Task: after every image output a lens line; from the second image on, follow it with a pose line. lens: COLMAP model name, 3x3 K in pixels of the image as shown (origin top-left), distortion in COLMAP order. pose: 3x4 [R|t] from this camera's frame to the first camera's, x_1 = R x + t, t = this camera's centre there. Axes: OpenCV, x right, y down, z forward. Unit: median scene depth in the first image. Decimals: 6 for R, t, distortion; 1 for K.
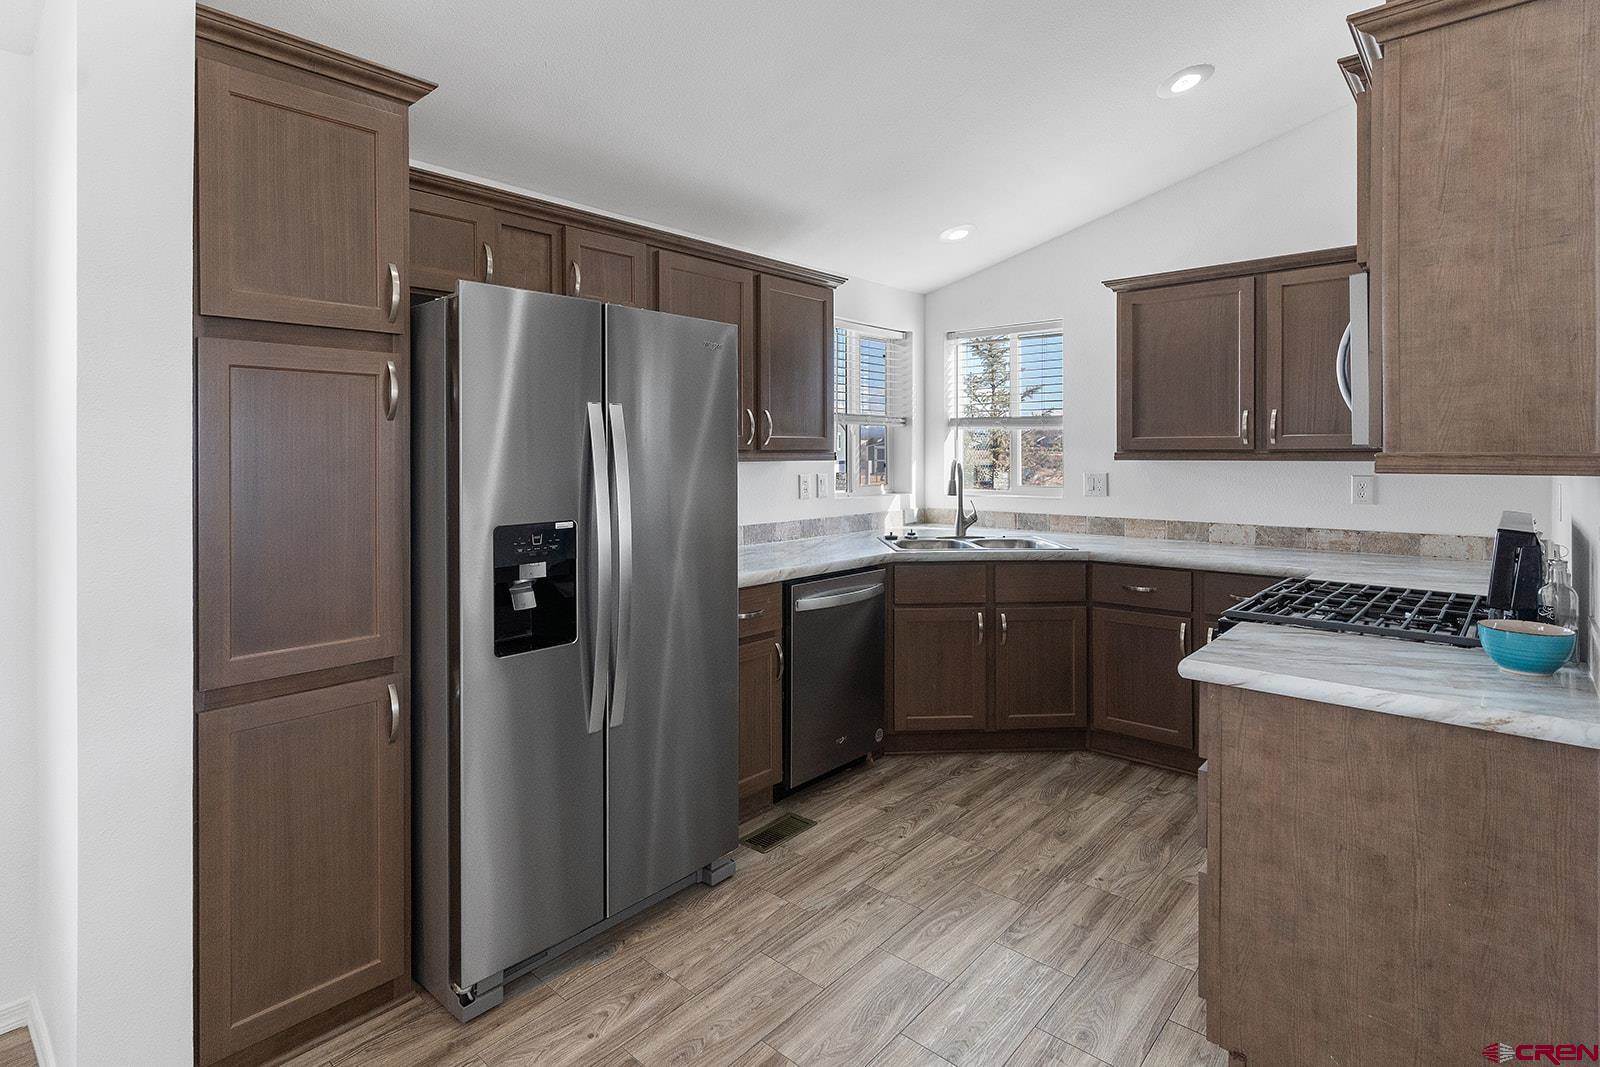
lens RADIAL K [[796.0, 0, 780.5], [0, 796.0, 452.3], [0, 0, 1]] dist [0.002668, 0.000307]
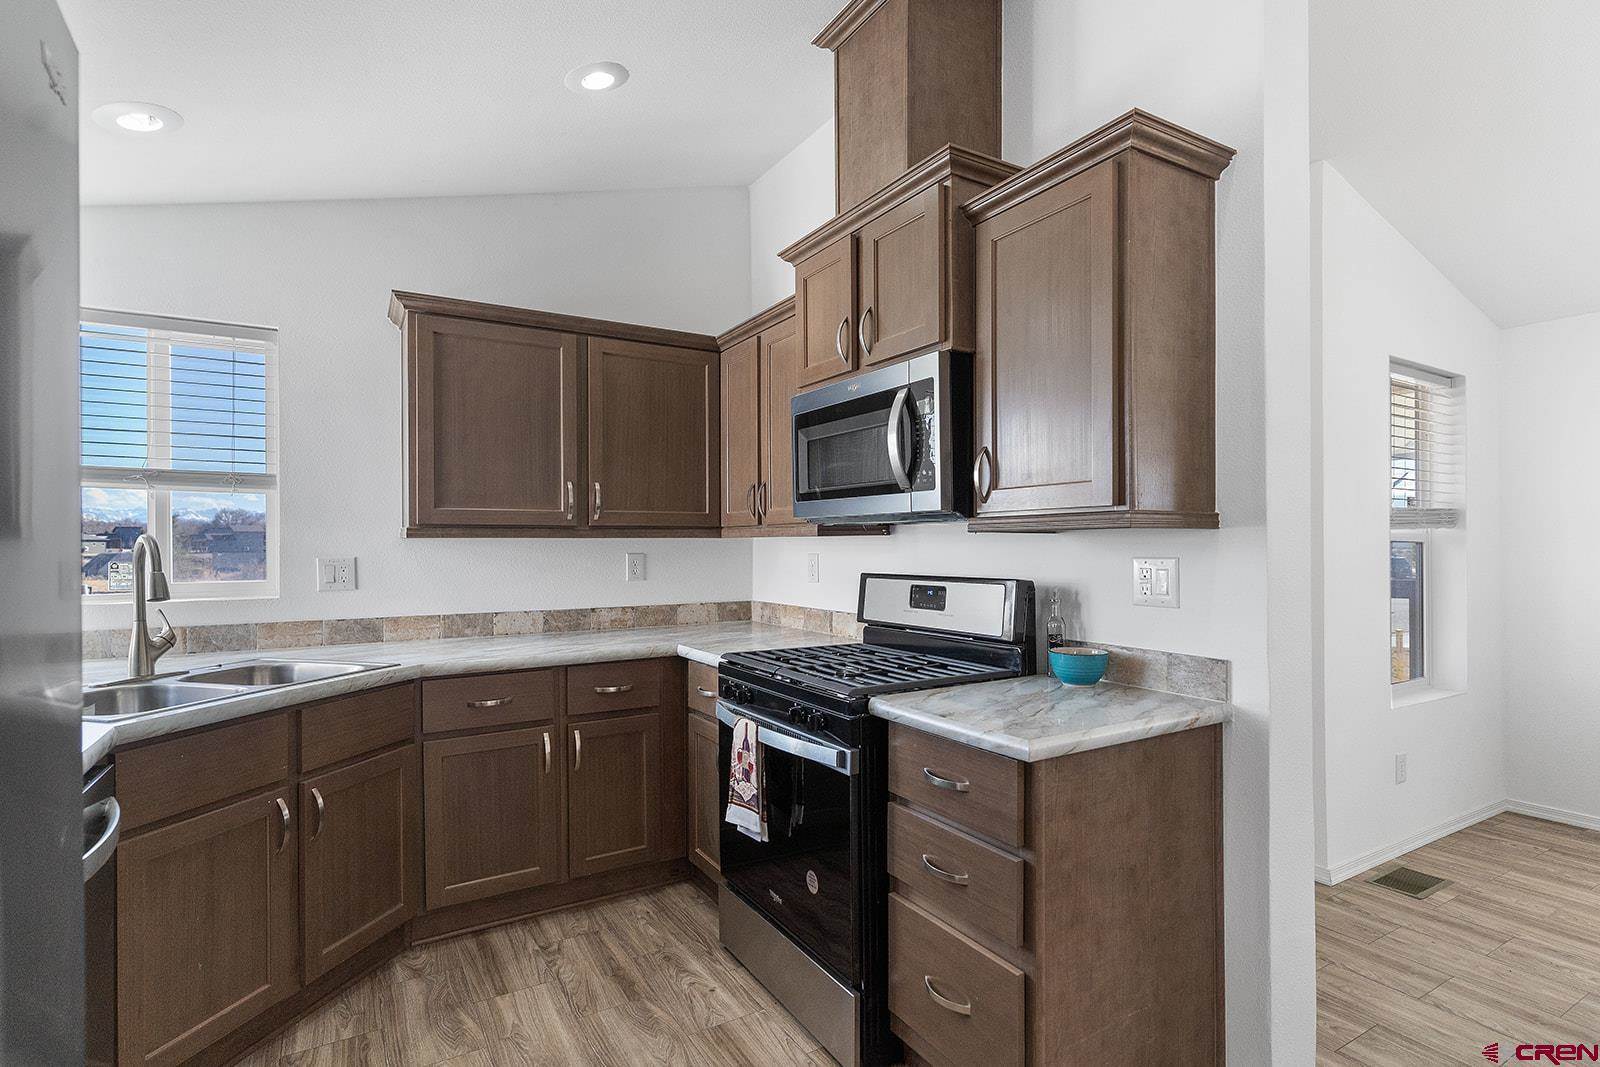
lens RADIAL K [[796.0, 0, 794.1], [0, 796.0, 547.4], [0, 0, 1]] dist [0.002668, 0.000307]
pose [[0.280940, 0.000250, 0.959725, -0.206806], [0.003291, 0.999994, -0.001224, 0.023216], [-0.959720, 0.003502, 0.280937, 0.503603]]
